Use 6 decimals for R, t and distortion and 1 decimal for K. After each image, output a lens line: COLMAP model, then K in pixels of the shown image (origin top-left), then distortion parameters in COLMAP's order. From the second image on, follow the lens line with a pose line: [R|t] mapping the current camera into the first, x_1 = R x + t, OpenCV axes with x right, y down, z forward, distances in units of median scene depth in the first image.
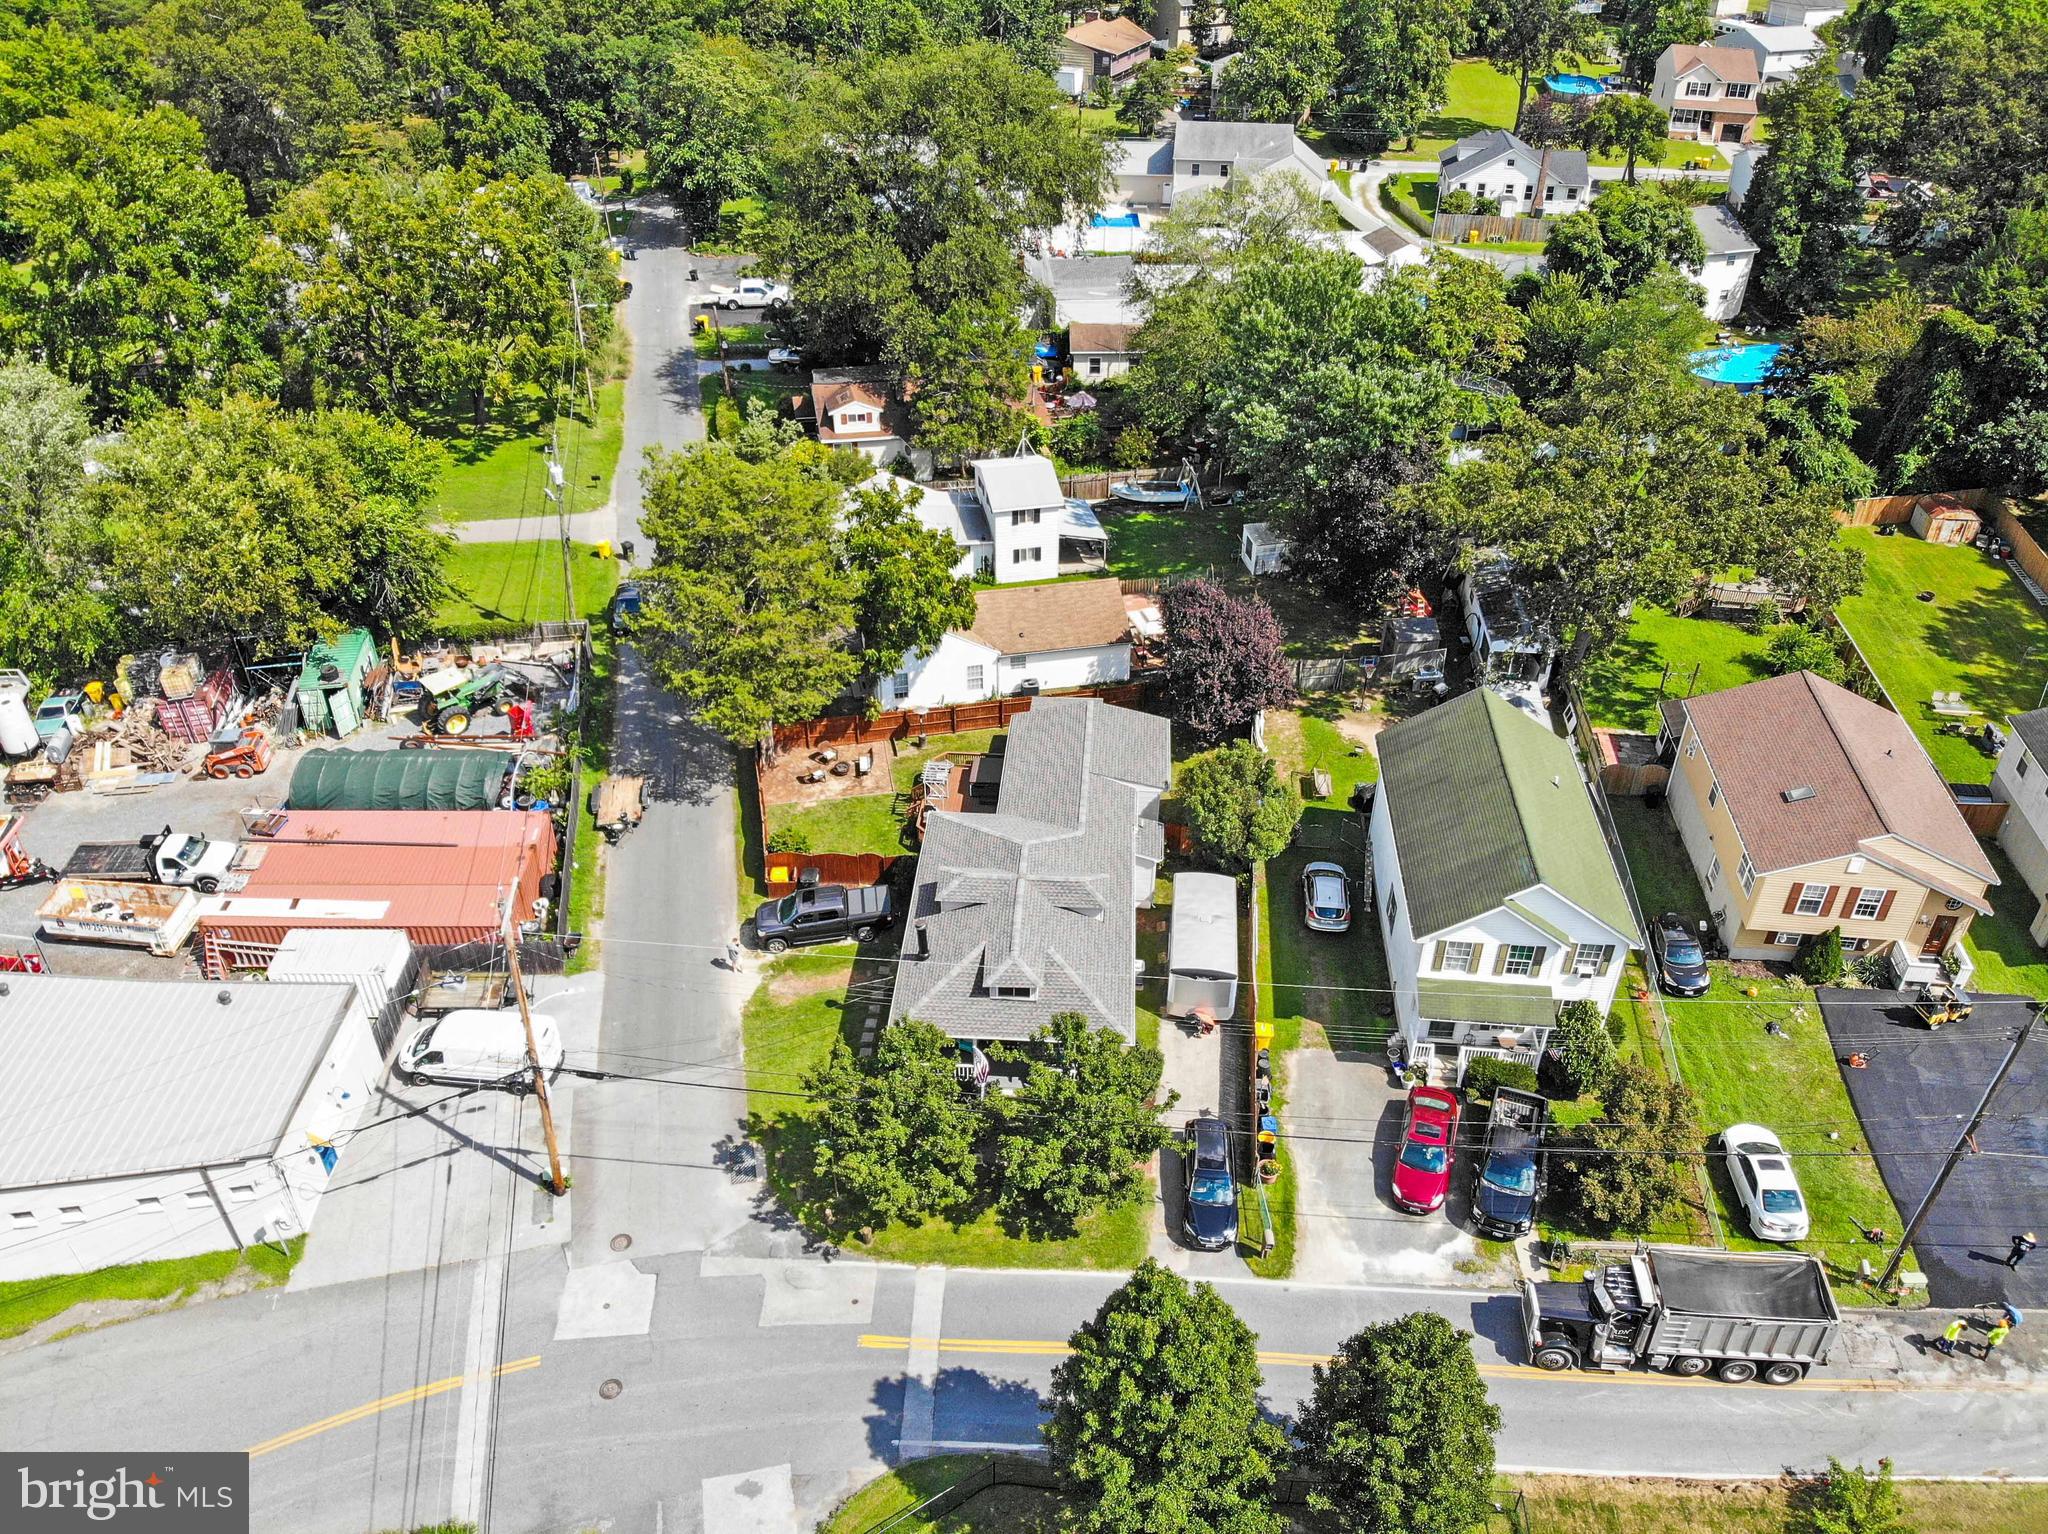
lens RADIAL K [[1481.1, 0, 1063.8], [0, 1481.1, 778.8], [0, 0, 1]] dist [0.007859, -0.096081]
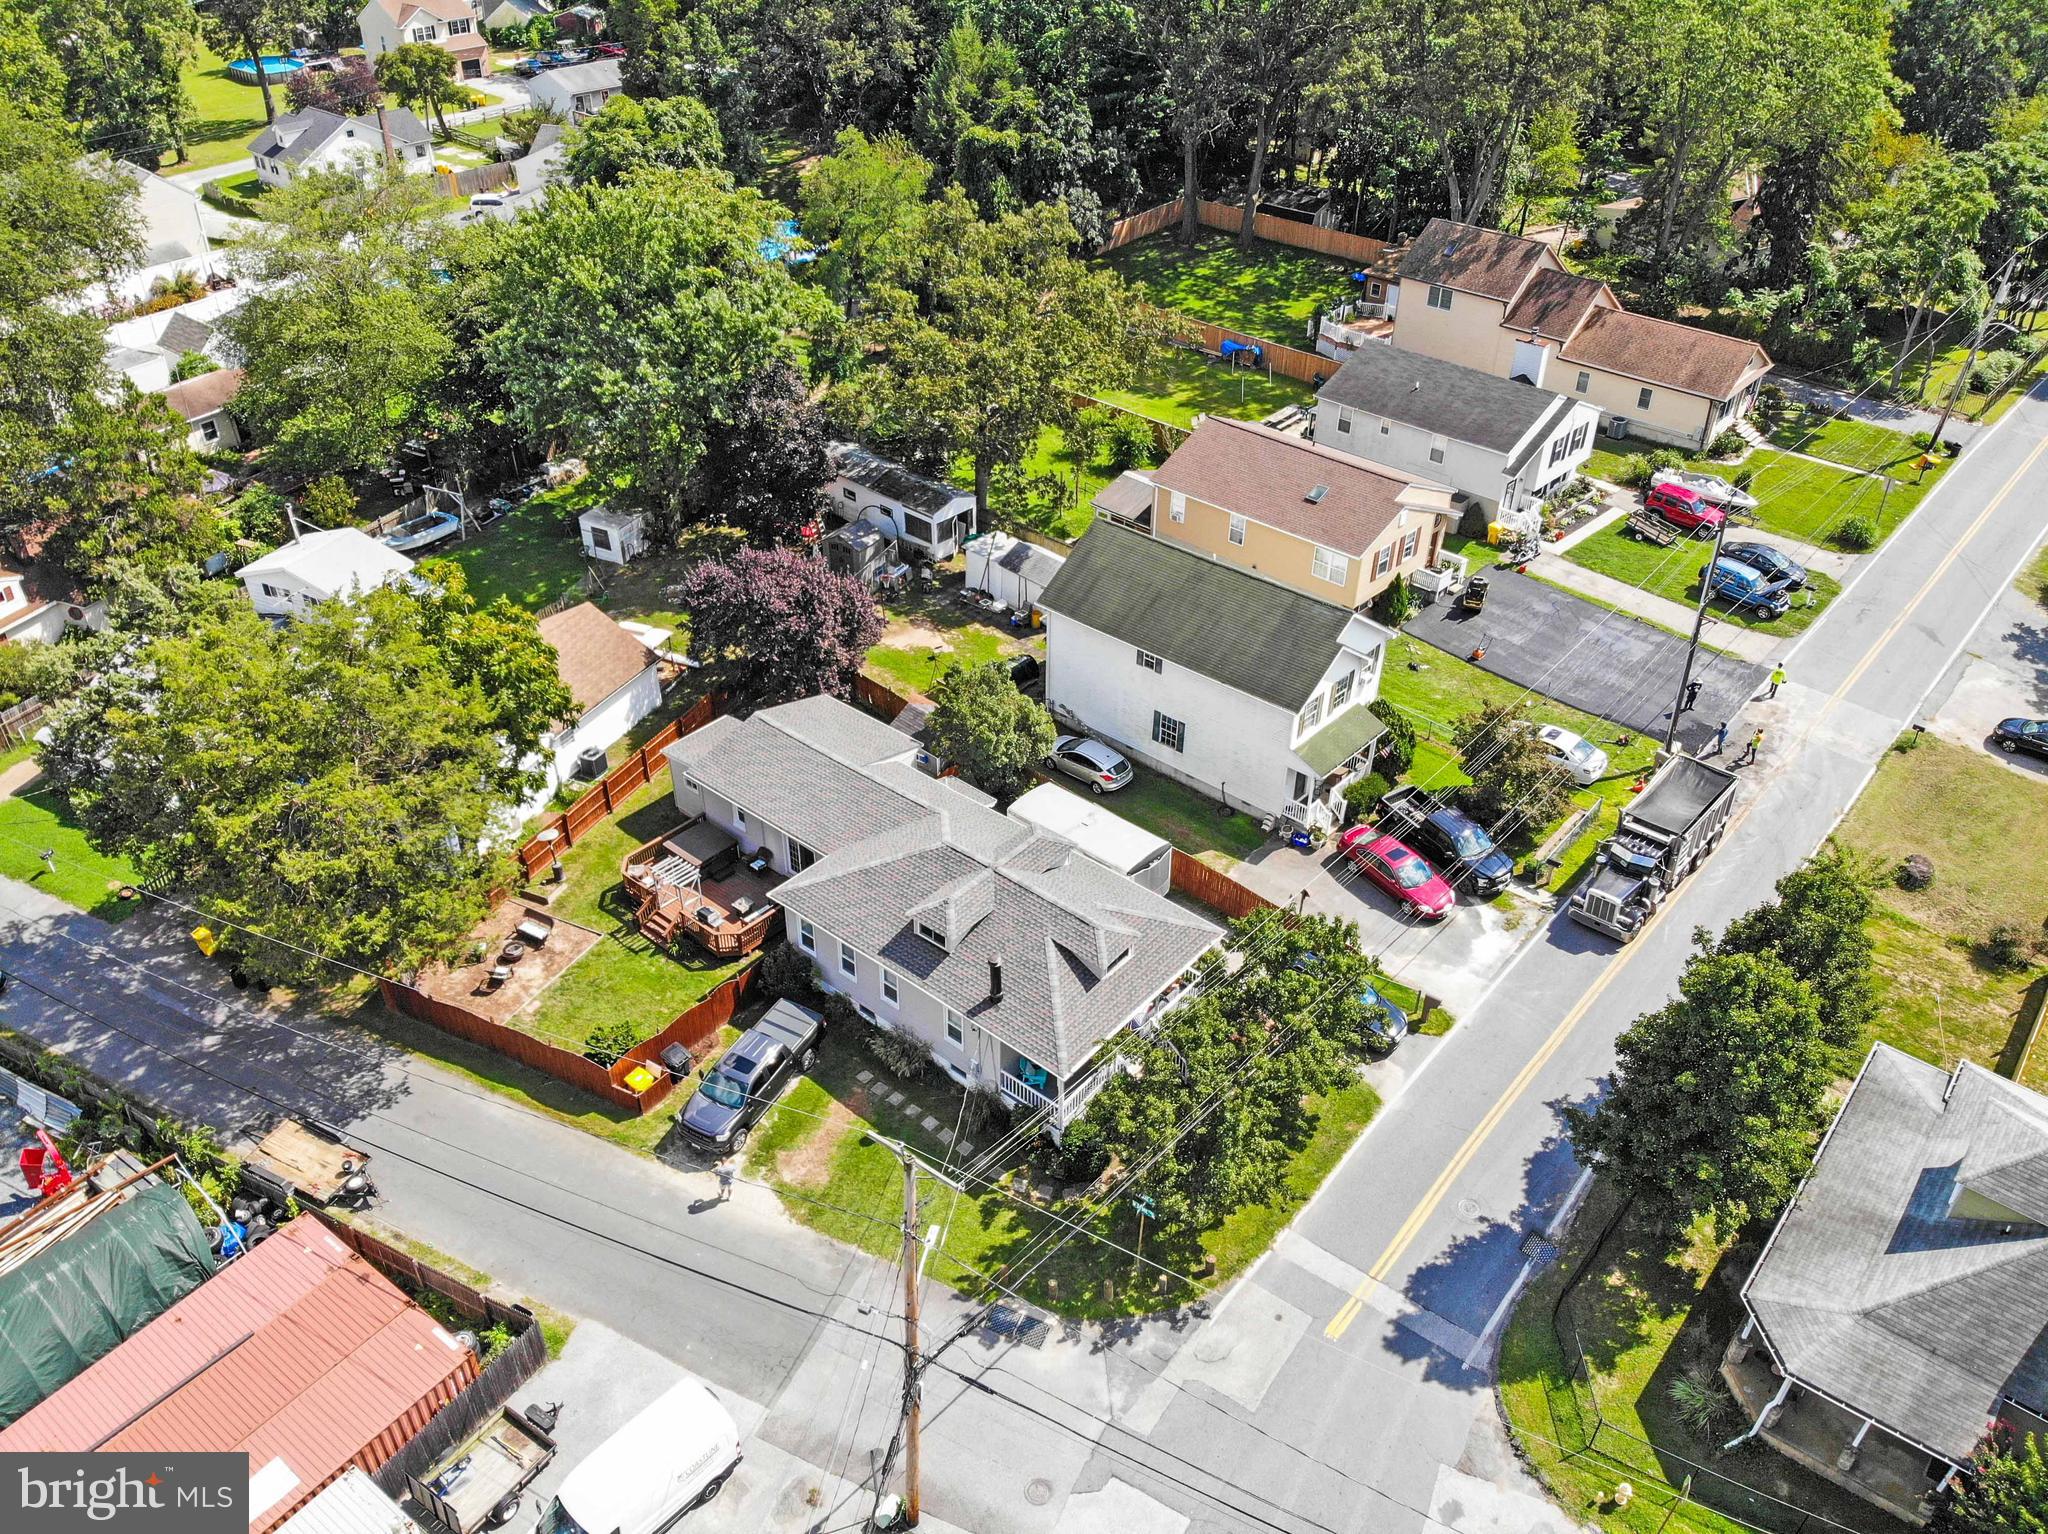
lens RADIAL K [[1481.1, 0, 1022.0], [0, 1481.1, 772.9], [0, 0, 1]] dist [0.007859, -0.096081]
pose [[0.614030, -0.467053, 0.636261, -0.535495], [0.462805, 0.866056, 0.189102, -0.136009], [-0.639358, 0.178351, 0.747939, 0.319792]]
